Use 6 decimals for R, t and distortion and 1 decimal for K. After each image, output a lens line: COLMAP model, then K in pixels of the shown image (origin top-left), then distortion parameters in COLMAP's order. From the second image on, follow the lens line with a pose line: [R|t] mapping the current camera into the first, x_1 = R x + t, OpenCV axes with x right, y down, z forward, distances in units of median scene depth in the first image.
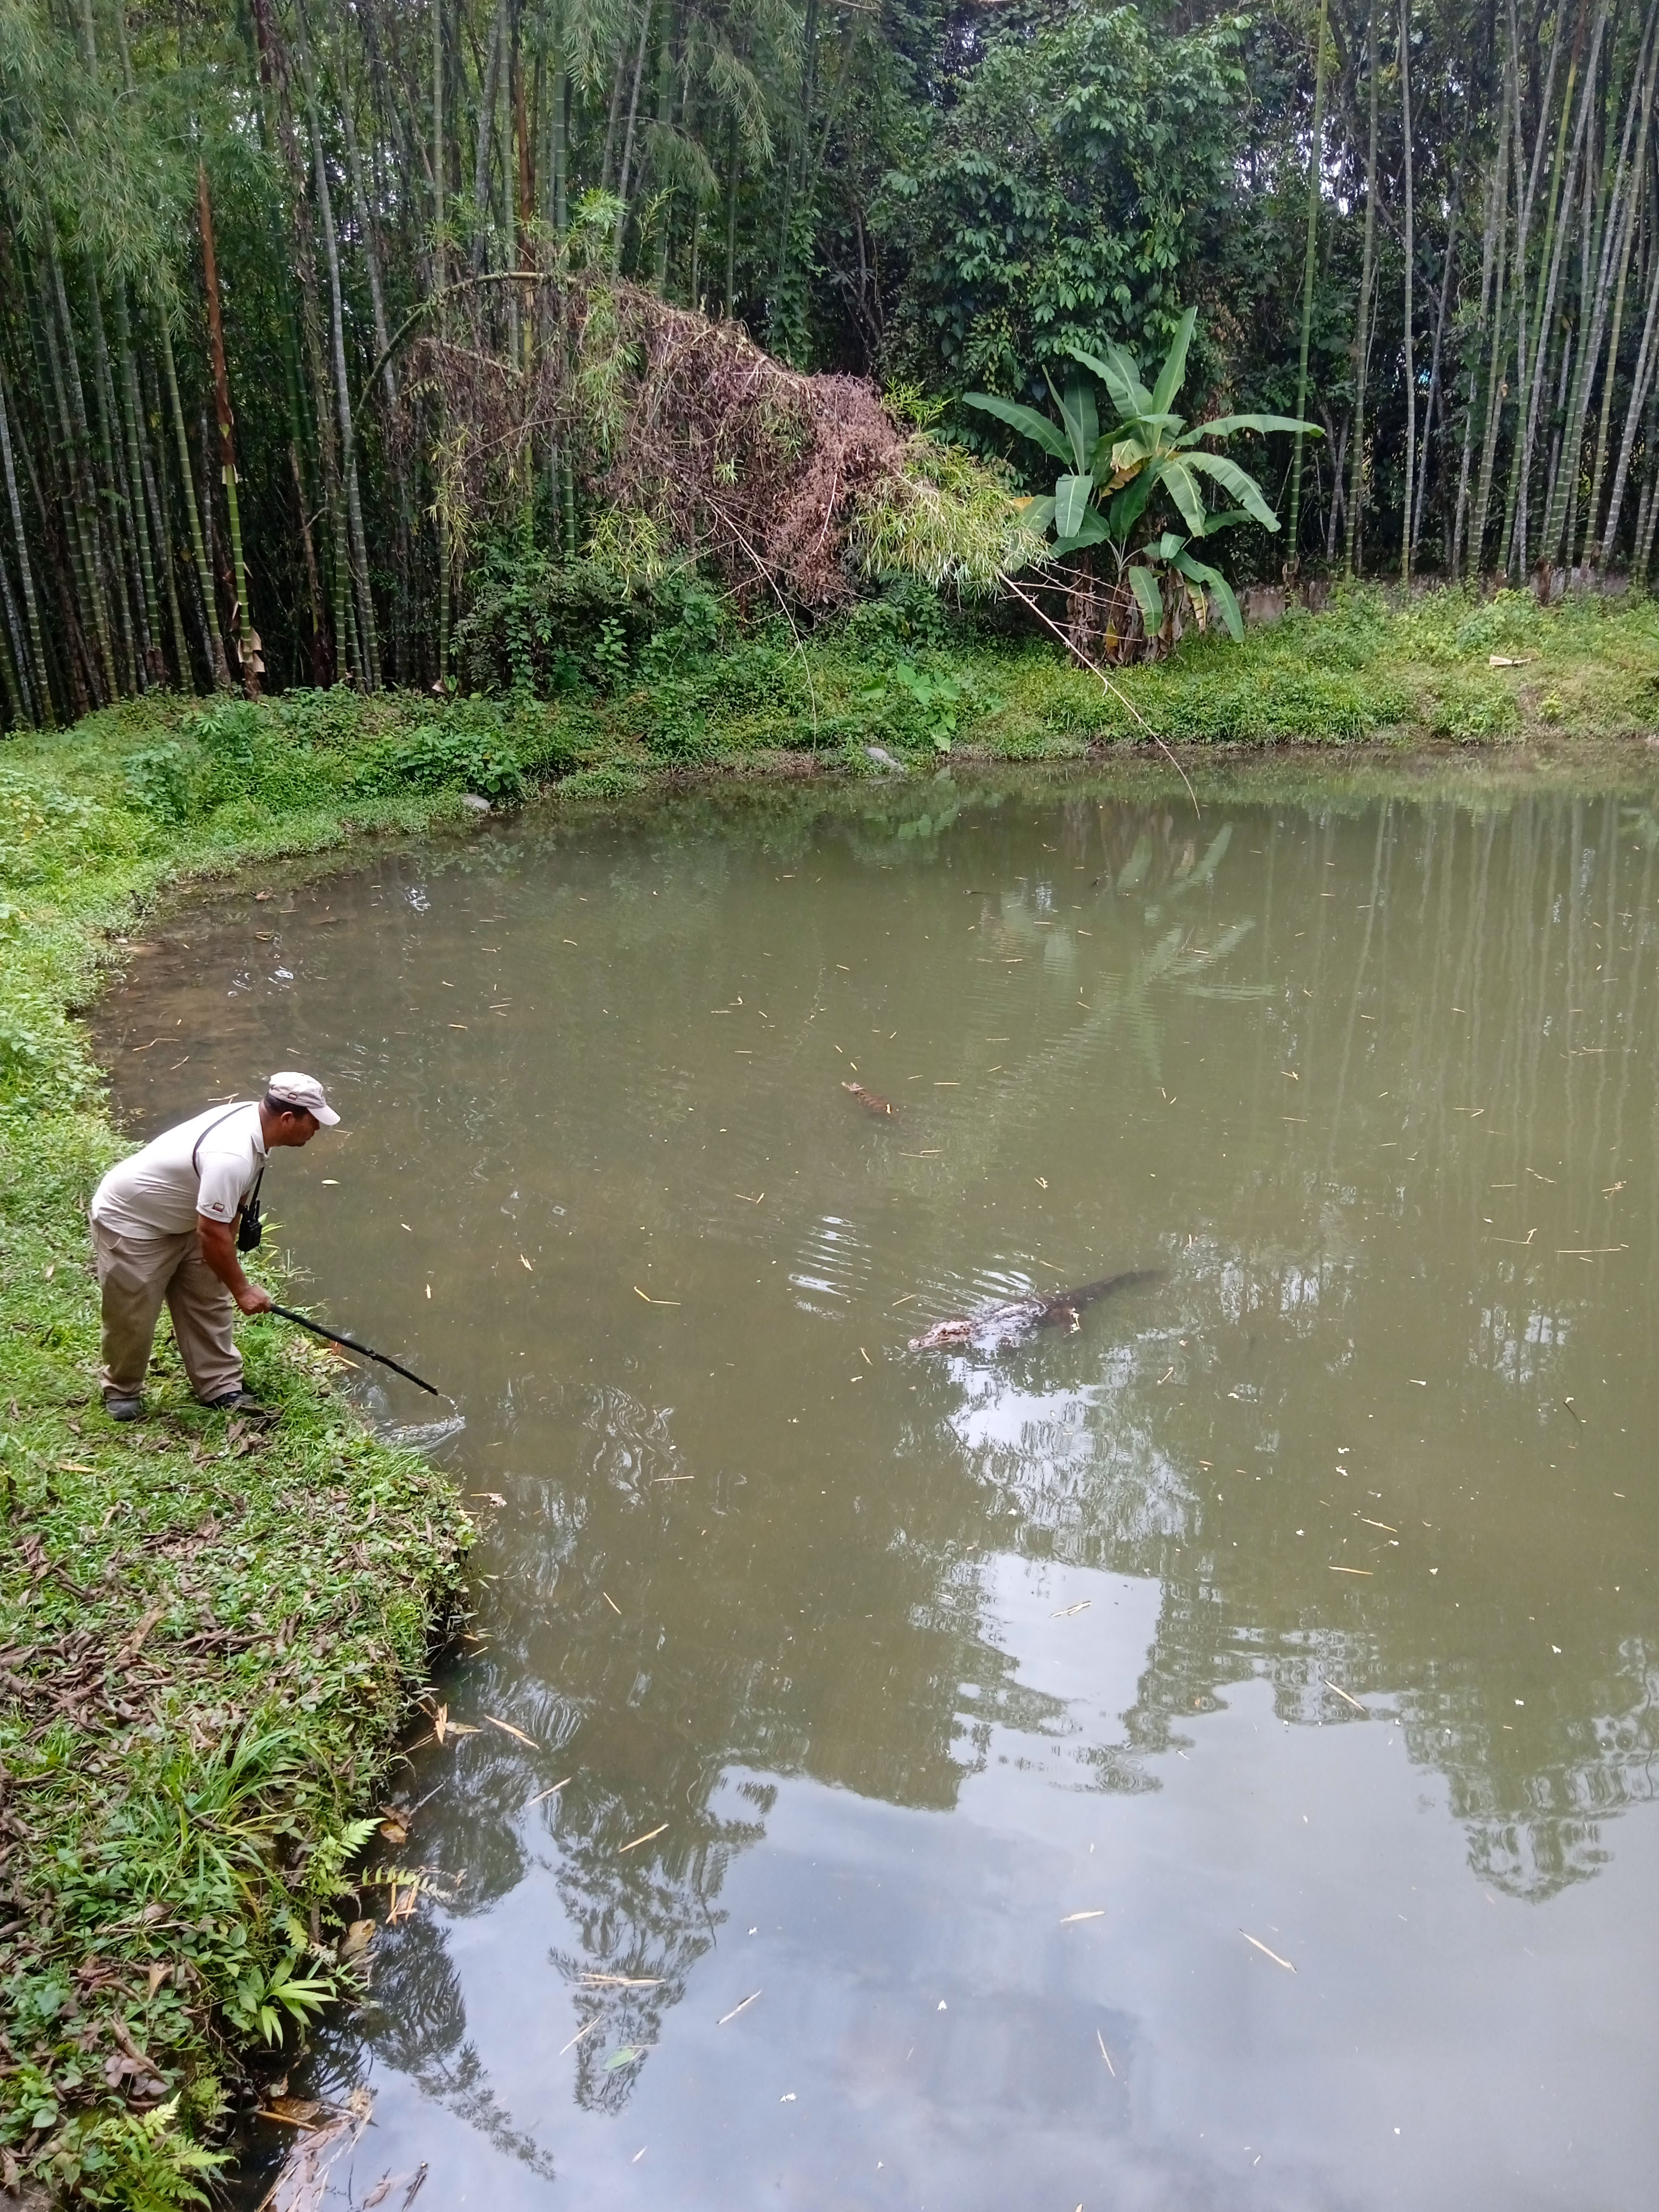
lens RADIAL K [[1777.0, 0, 840.0], [0, 1777.0, 1129.3], [0, 0, 1]] dist [0.093244, -0.163177]
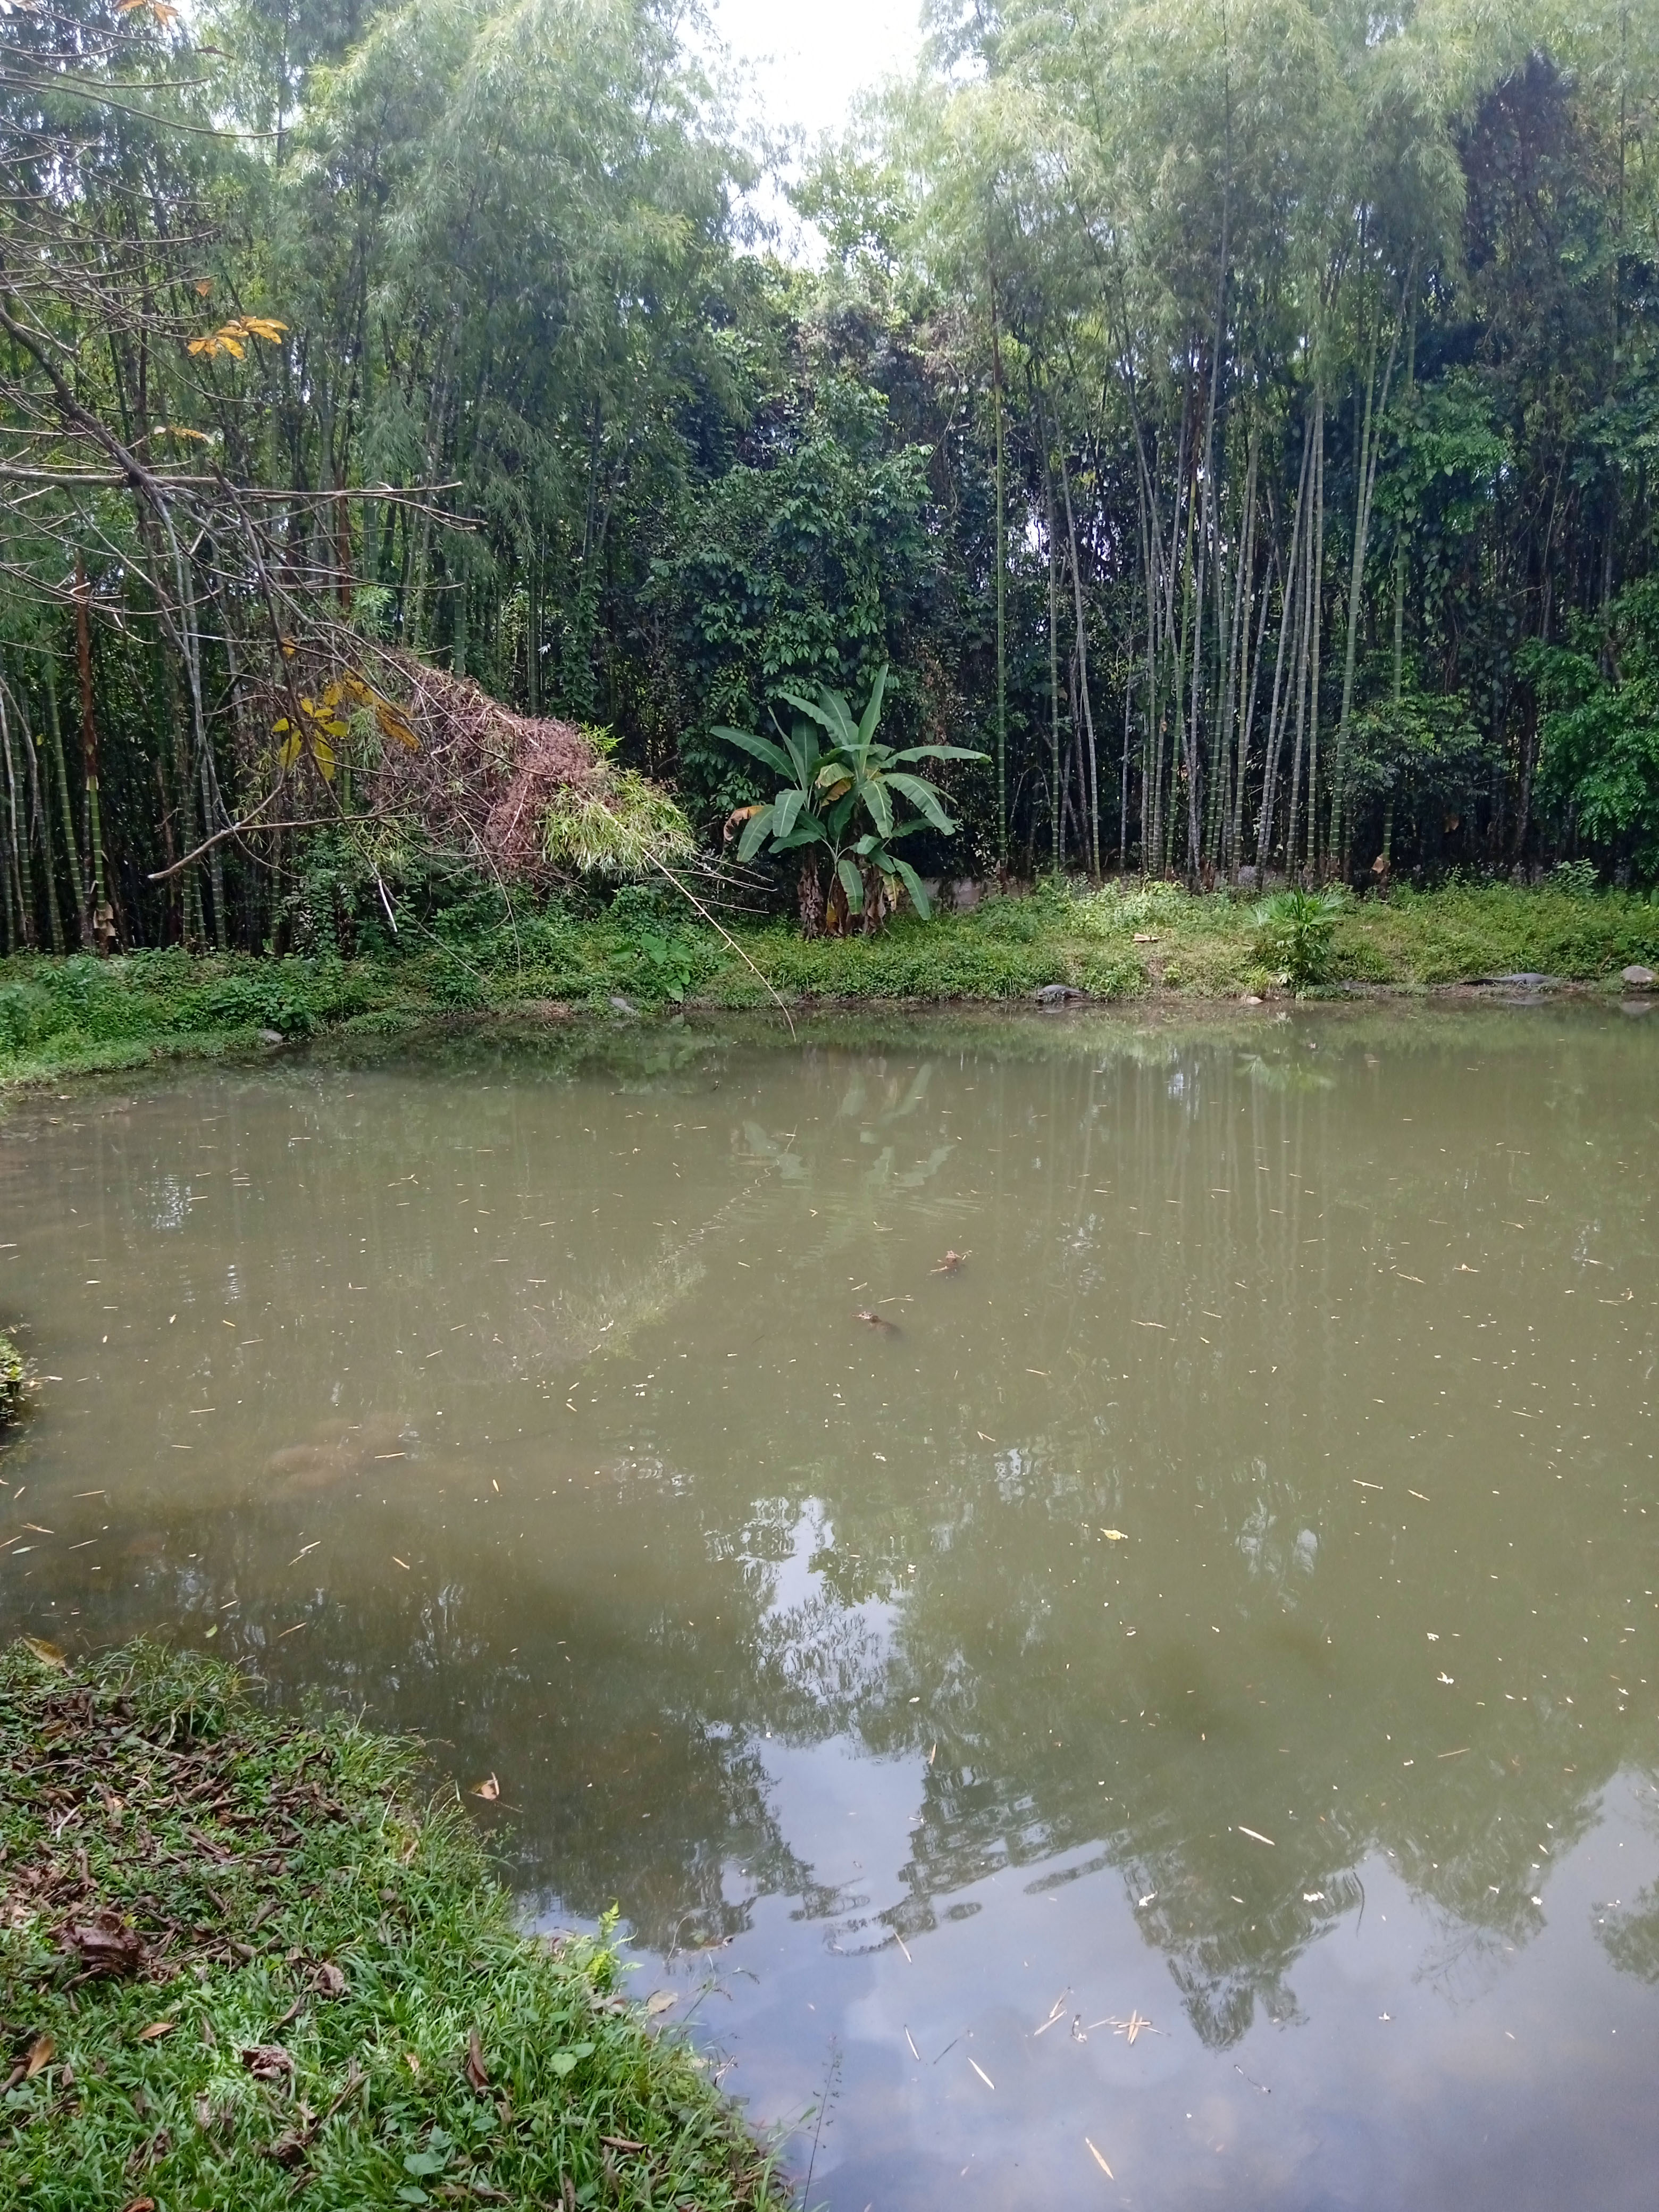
lens RADIAL K [[1777.0, 0, 846.3], [0, 1777.0, 1128.9], [0, 0, 1]] dist [0.093244, -0.163177]
pose [[0.999659, 0.003545, 0.025889, 0.138675], [0.000527, 0.987818, -0.155610, 0.063544], [-0.026126, 0.155571, 0.987479, -0.194492]]
